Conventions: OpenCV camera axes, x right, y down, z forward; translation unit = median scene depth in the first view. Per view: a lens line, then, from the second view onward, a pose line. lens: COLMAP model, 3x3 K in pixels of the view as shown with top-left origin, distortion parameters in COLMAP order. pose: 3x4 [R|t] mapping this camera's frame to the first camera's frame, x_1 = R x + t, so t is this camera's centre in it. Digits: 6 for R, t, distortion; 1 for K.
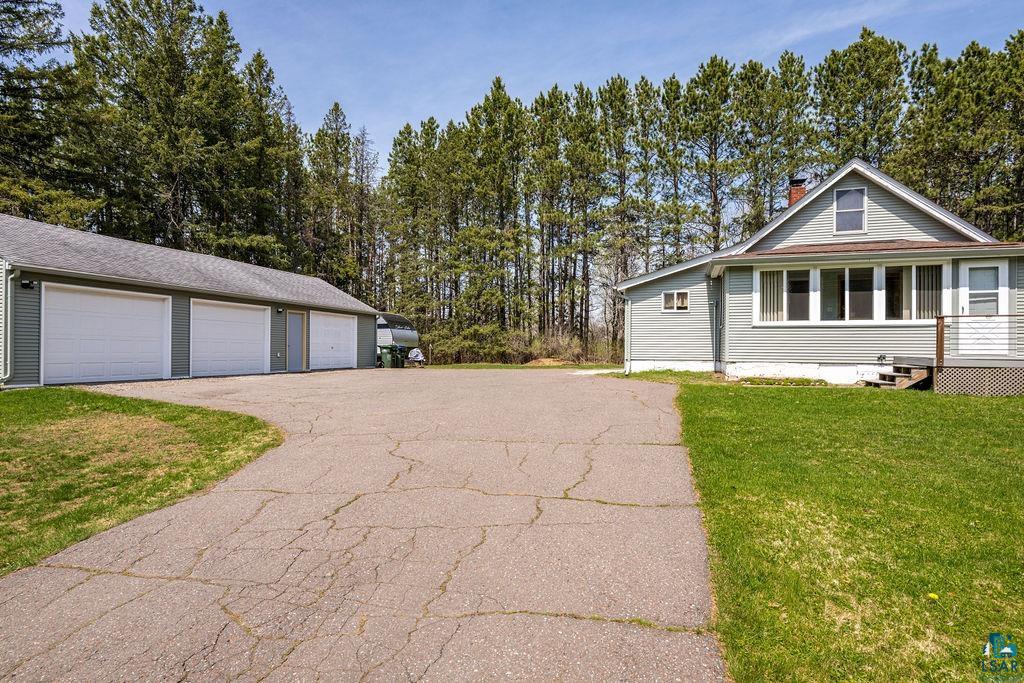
lens RADIAL K [[489.0, 0, 514.6], [0, 489.0, 344.7], [0, 0, 1]] dist [-0.002645, 0.000066]
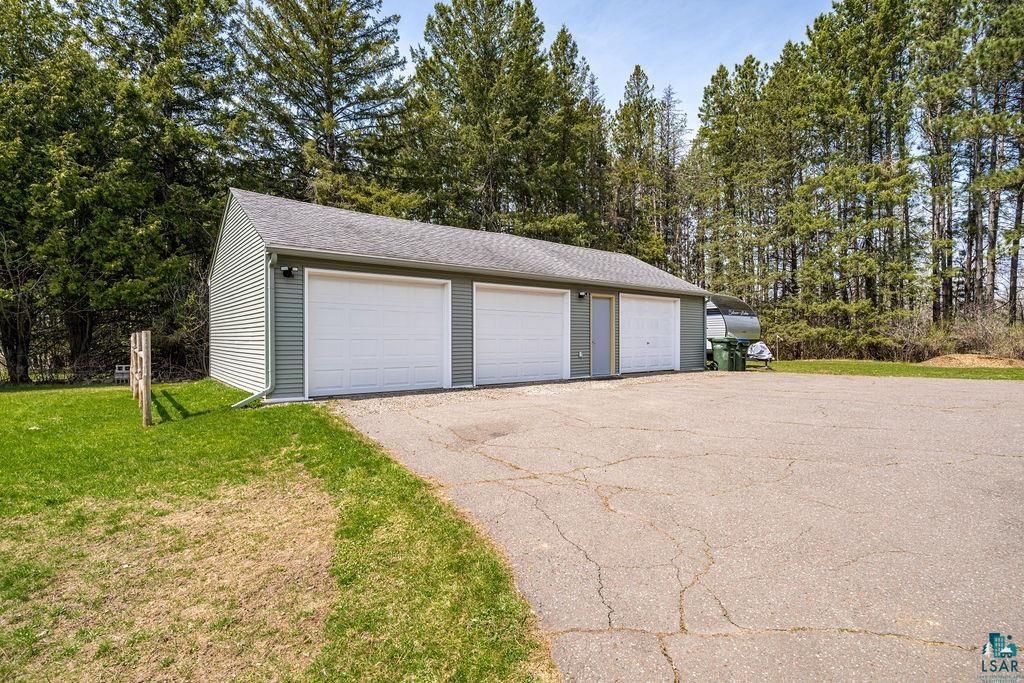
lens RADIAL K [[489.0, 0, 514.6], [0, 489.0, 344.7], [0, 0, 1]] dist [-0.002645, 0.000066]
pose [[0.829466, 0.006648, -0.558517, -0.122808], [0.008666, 0.999656, 0.024770, -0.010759], [0.558489, -0.025386, 0.829123, 0.266118]]
